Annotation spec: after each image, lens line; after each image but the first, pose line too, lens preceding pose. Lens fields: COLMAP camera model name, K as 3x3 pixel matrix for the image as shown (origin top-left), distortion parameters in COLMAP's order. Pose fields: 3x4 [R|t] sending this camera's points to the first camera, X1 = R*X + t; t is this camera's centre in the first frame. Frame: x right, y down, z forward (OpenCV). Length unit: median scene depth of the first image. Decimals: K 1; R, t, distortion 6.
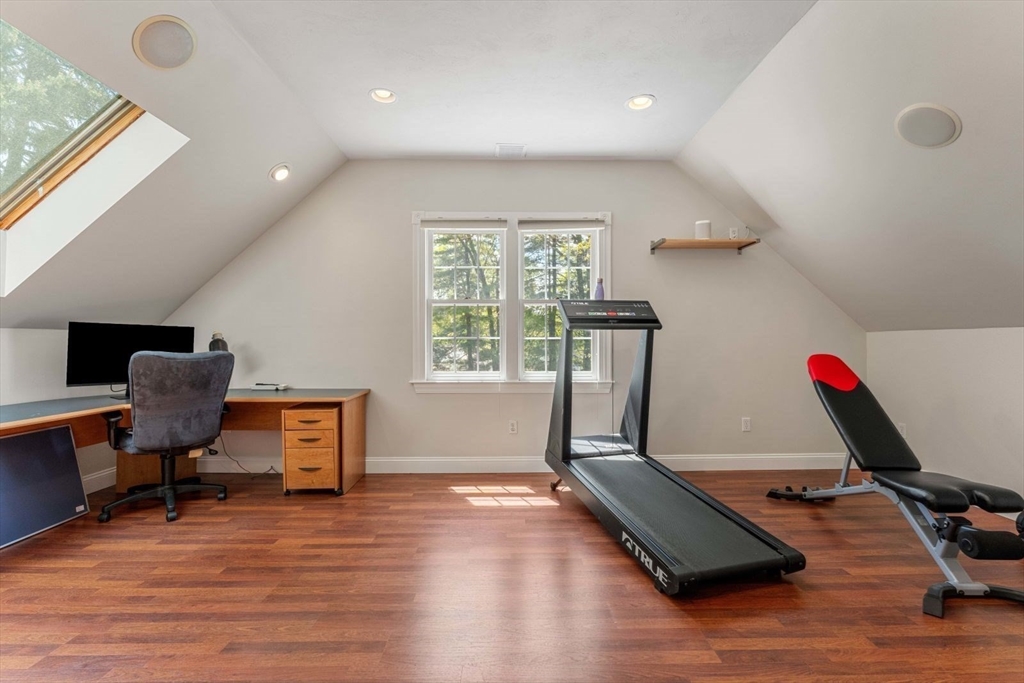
lens RADIAL K [[435.5, 0, 512.0], [0, 435.5, 340.6], [0, 0, 1]] dist [0.001098, -0.000923]
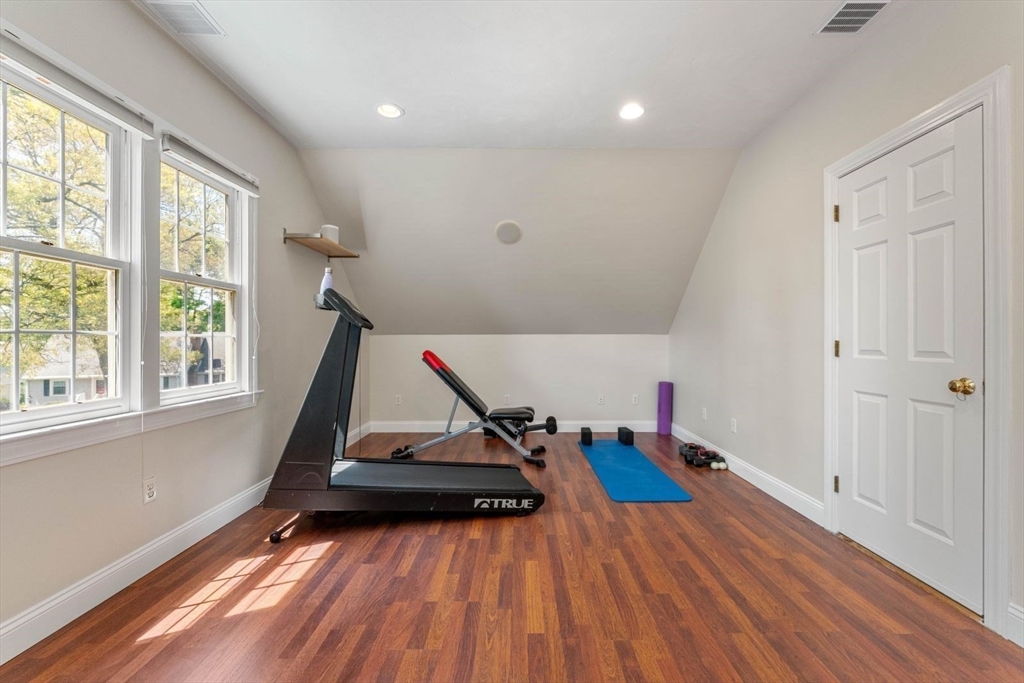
lens RADIAL K [[423.8, 0, 511.6], [0, 423.8, 342.8], [0, 0, 1]] dist [-0.003976, -0.000256]
pose [[0.030806, 0.001129, 0.999525, -0.614061], [0.001976, 0.999997, -0.001190, 0.008228], [-0.999523, 0.002011, 0.030804, 0.588947]]
